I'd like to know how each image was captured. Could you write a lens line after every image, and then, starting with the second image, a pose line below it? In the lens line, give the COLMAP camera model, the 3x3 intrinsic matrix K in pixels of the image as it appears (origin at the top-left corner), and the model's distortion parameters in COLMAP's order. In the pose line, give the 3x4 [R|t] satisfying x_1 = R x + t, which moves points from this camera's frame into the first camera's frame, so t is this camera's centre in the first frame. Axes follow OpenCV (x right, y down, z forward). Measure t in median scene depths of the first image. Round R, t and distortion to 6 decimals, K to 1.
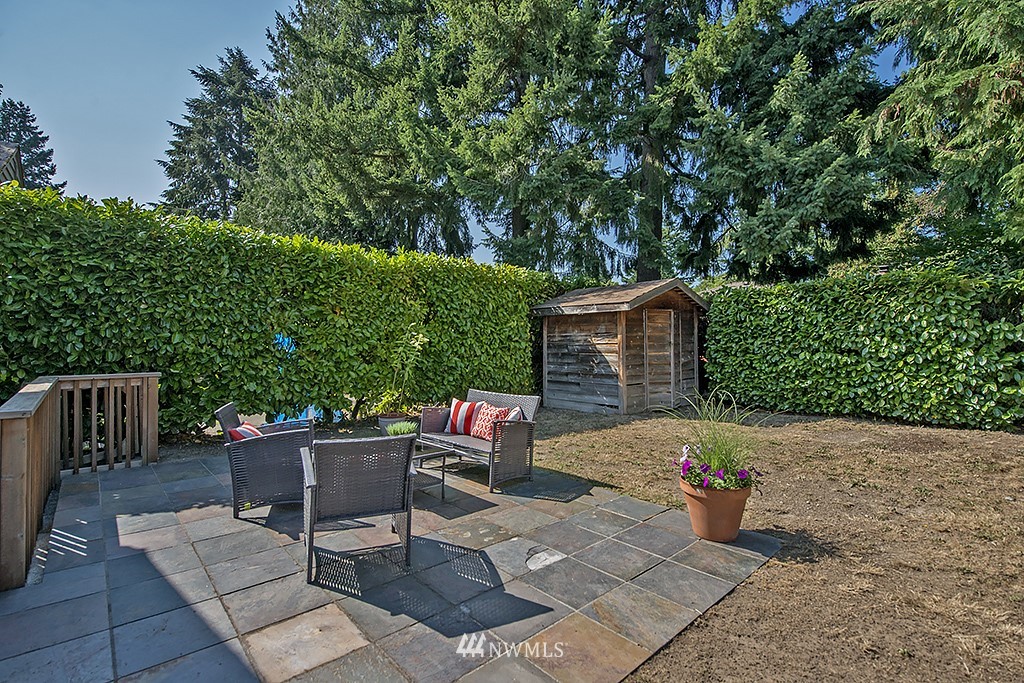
lens RADIAL K [[471.4, 0, 508.8], [0, 471.4, 344.7], [0, 0, 1]] dist [-0.005332, -0.000274]
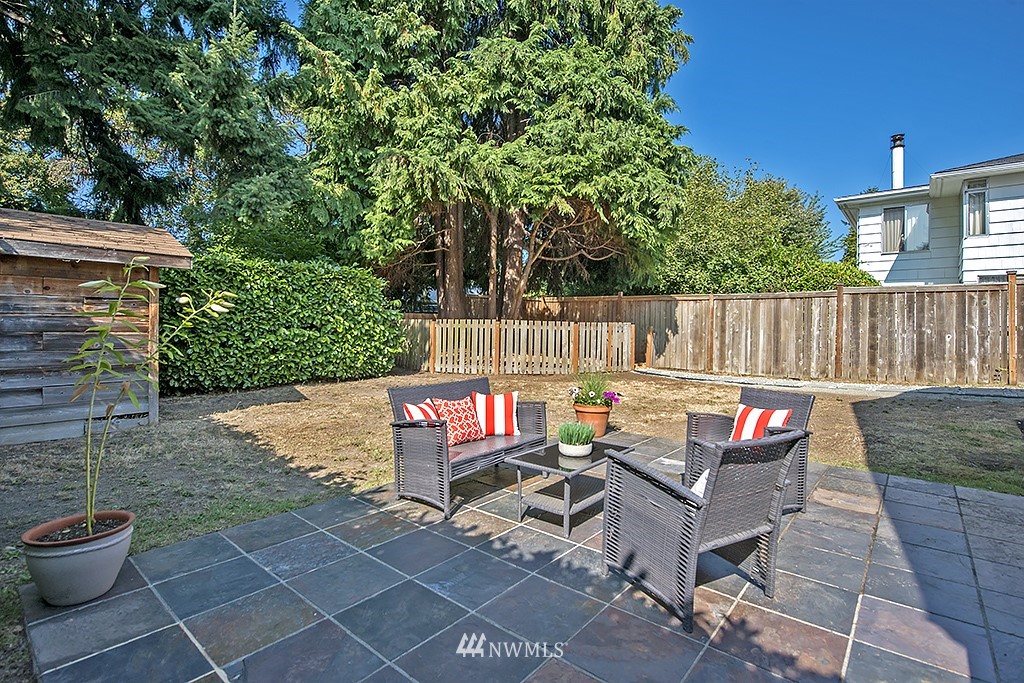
lens RADIAL K [[481.1, 0, 509.3], [0, 481.1, 332.0], [0, 0, 1]] dist [-0.002136, -0.000529]
pose [[-0.133121, -0.012970, 0.991015, -0.632996], [-0.013724, 0.999843, 0.011242, 0.006913], [-0.991005, -0.012104, -0.133278, 0.779967]]
